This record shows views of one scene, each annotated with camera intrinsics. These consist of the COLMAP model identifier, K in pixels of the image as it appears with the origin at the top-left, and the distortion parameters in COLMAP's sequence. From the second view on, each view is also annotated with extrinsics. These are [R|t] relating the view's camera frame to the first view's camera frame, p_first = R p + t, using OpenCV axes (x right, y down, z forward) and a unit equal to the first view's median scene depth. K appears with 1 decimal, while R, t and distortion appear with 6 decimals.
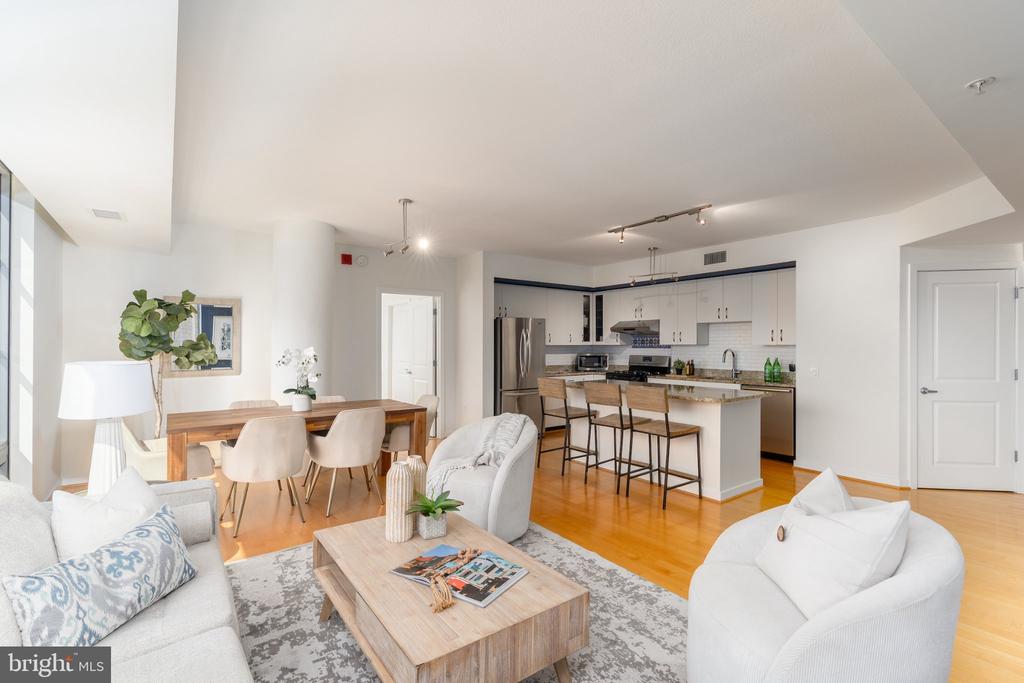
lens RADIAL K [[465.4, 0, 511.6], [0, 465.4, 360.2], [0, 0, 1]] dist [-0.003744, 0.002256]
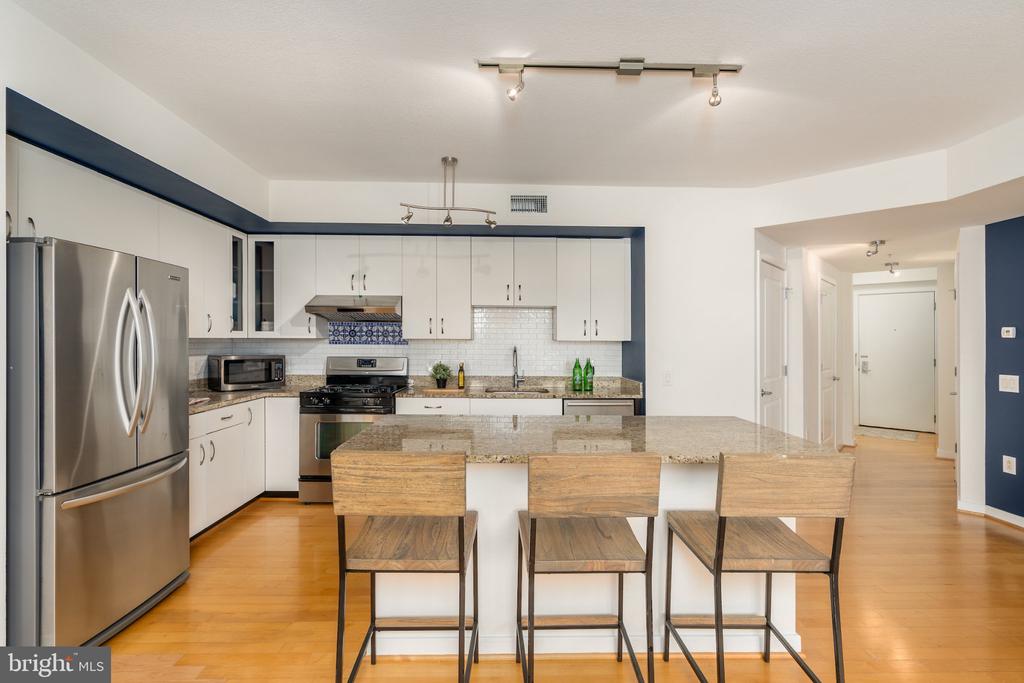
lens RADIAL K [[465.4, 0, 514.6], [0, 465.4, 338.9], [0, 0, 1]] dist [-0.003744, 0.002256]
pose [[0.582484, 0.006916, 0.812813, -0.074780], [0.017368, 0.999630, -0.020952, -0.018125], [-0.812656, 0.026322, 0.582148, 0.532850]]
